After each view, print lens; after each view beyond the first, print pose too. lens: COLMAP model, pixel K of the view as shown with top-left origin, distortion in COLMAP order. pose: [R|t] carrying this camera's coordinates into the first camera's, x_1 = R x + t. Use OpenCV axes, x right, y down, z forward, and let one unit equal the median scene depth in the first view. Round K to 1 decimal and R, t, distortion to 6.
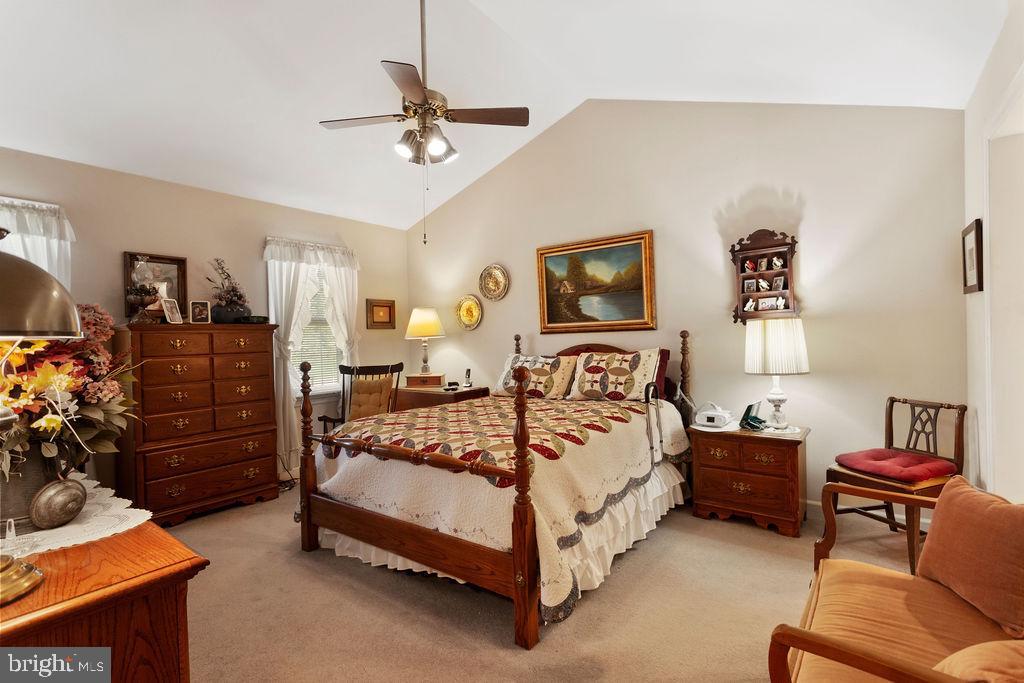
lens RADIAL K [[490.9, 0, 511.9], [0, 490.9, 339.6], [0, 0, 1]] dist [-0.004000, 0.003068]
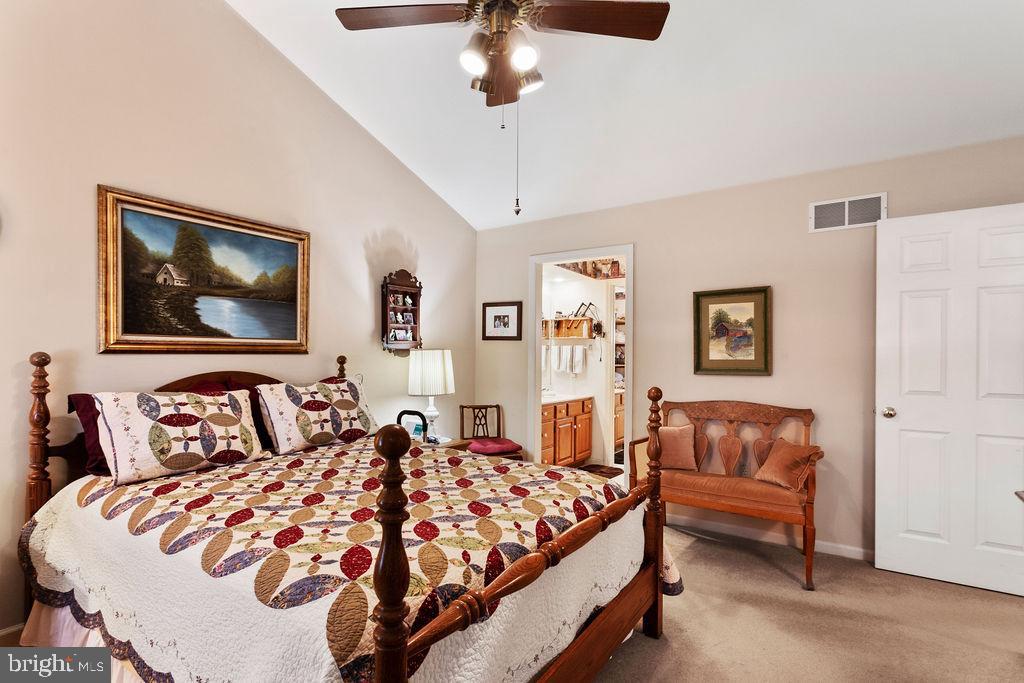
lens RADIAL K [[490.9, 0, 508.7], [0, 490.9, 362.2], [0, 0, 1]] dist [-0.004000, 0.003068]
pose [[-0.047839, 0.014139, 0.998755, -0.561420], [-0.001971, 0.999897, -0.014249, 0.005467], [-0.998853, -0.002650, -0.047806, 0.714757]]
